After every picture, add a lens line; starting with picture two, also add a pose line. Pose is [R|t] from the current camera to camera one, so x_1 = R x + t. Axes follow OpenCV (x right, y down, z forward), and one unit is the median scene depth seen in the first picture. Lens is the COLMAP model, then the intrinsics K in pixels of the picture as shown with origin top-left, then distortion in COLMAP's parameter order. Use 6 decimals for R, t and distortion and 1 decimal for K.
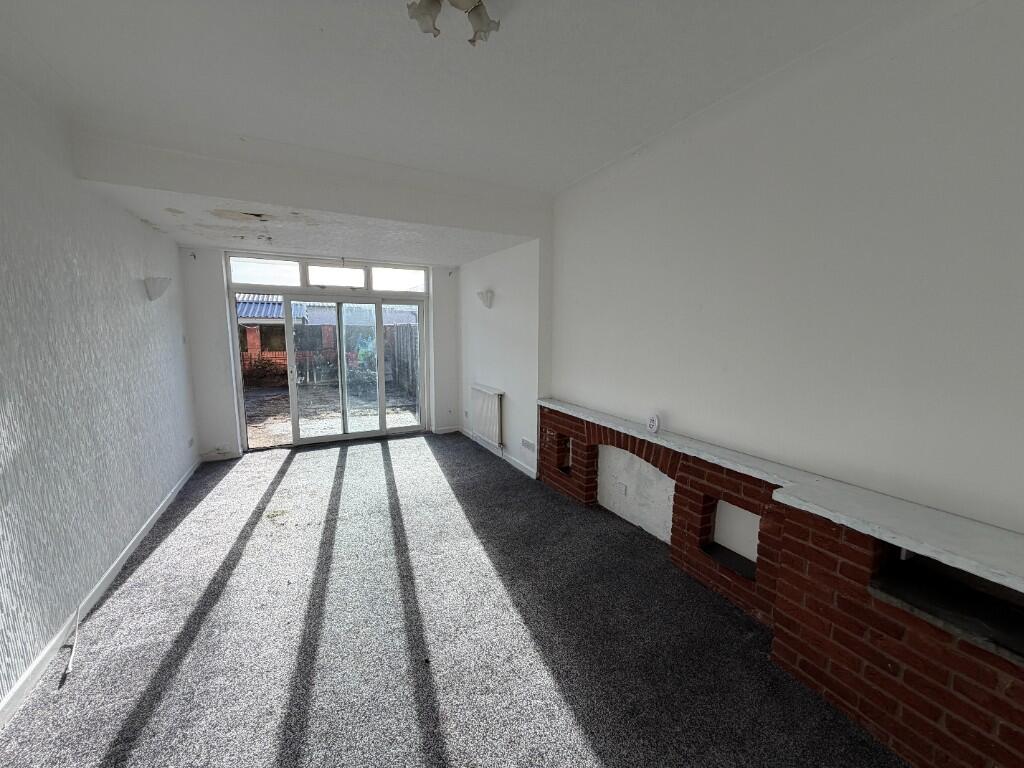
lens RADIAL K [[412.1, 0, 512.4], [0, 412.1, 385.0], [0, 0, 1]] dist [0.002453, 0.000221]
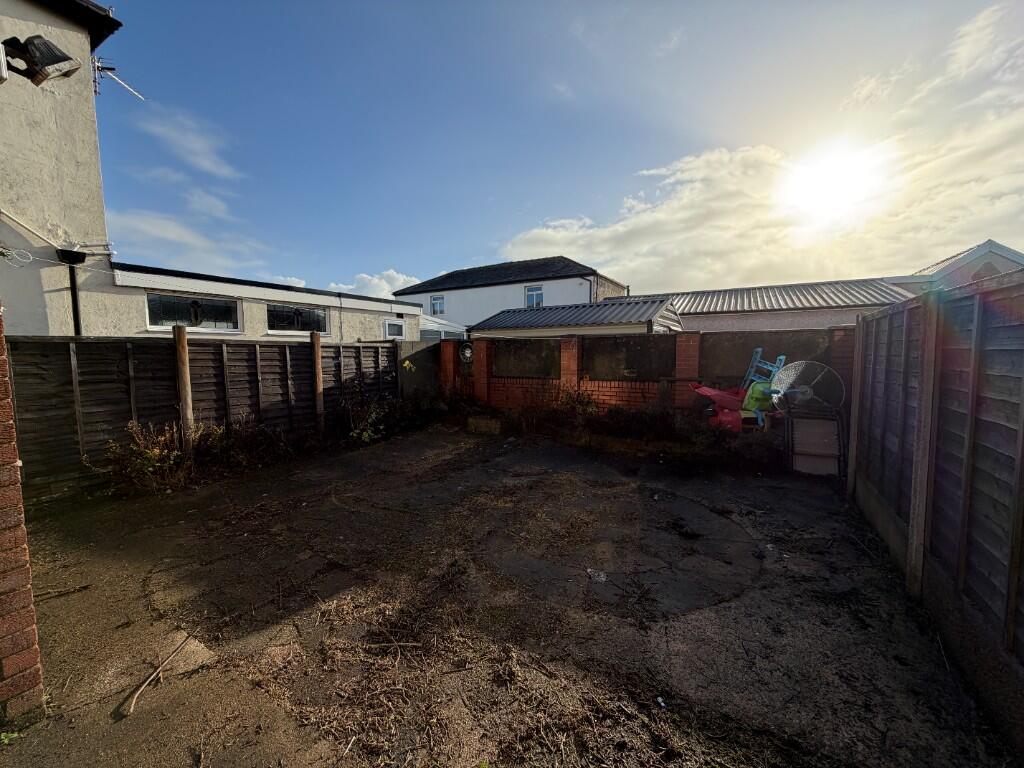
lens RADIAL K [[412.1, 0, 512.7], [0, 412.1, 384.0], [0, 0, 1]] dist [0.002453, 0.000221]
pose [[0.546483, 0.054296, -0.835708, -0.153127], [-0.097632, 0.995222, 0.000817, -0.066374], [0.831760, 0.081145, 0.549173, 0.582924]]
